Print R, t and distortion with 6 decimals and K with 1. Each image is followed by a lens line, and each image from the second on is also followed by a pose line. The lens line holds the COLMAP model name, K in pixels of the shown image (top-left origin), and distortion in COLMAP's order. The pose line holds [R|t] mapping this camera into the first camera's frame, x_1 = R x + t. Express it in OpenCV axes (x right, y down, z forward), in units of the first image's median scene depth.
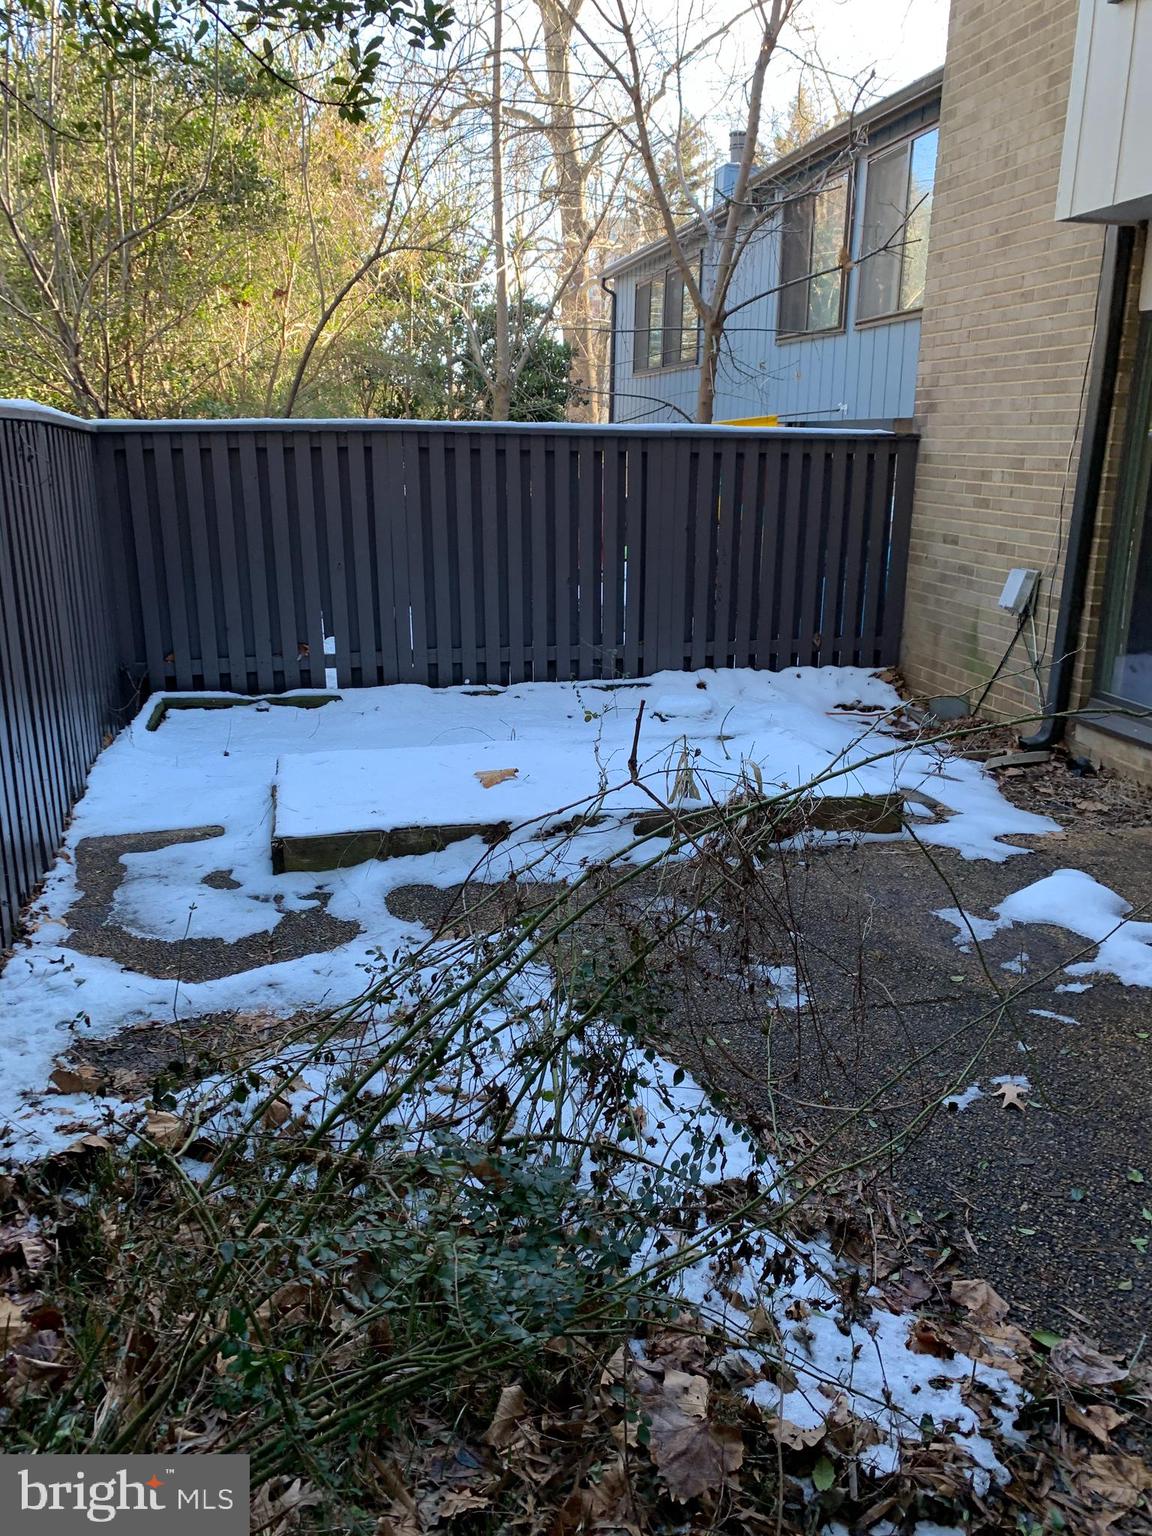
lens RADIAL K [[1158.6, 0, 567.0], [0, 1158.6, 768.7], [0, 0, 1]] dist [0.029032, -0.015722]
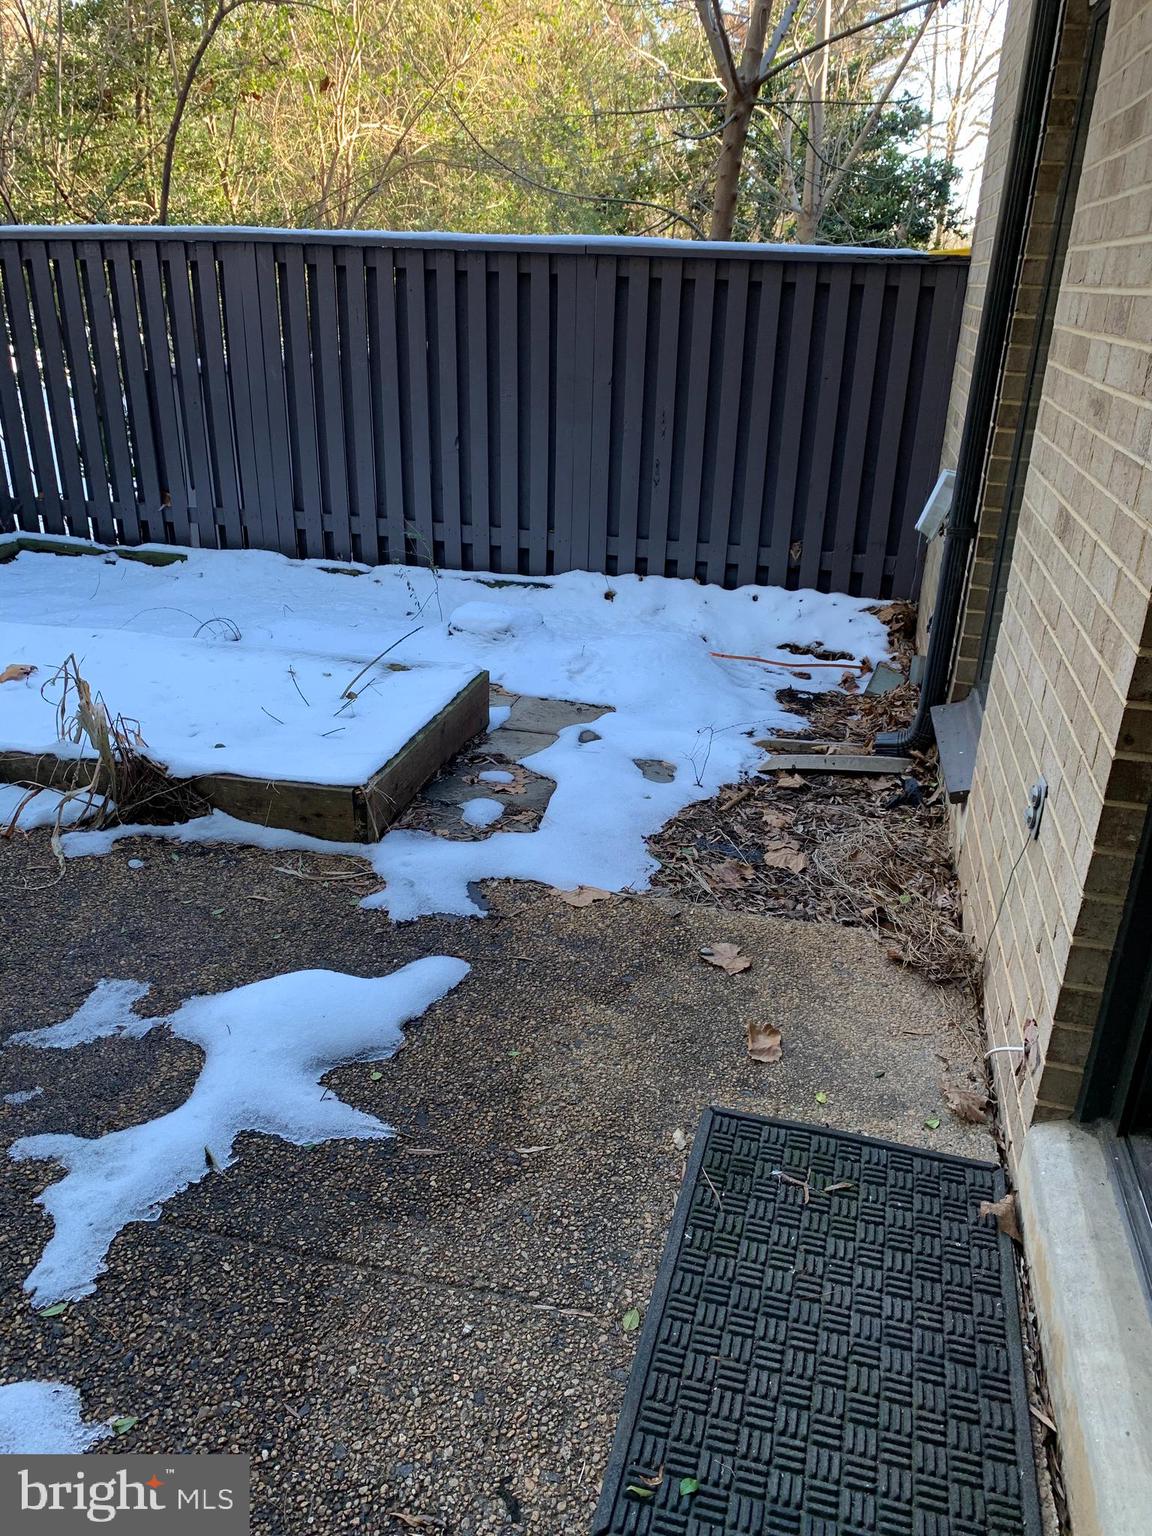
lens RADIAL K [[1158.6, 0, 574.7], [0, 1158.6, 776.8], [0, 0, 1]] dist [0.029032, -0.015722]
pose [[0.904361, 0.181671, -0.386169, 0.445288], [-0.134651, 0.980115, 0.145754, -0.067081], [0.404970, -0.079817, 0.910840, 0.297374]]
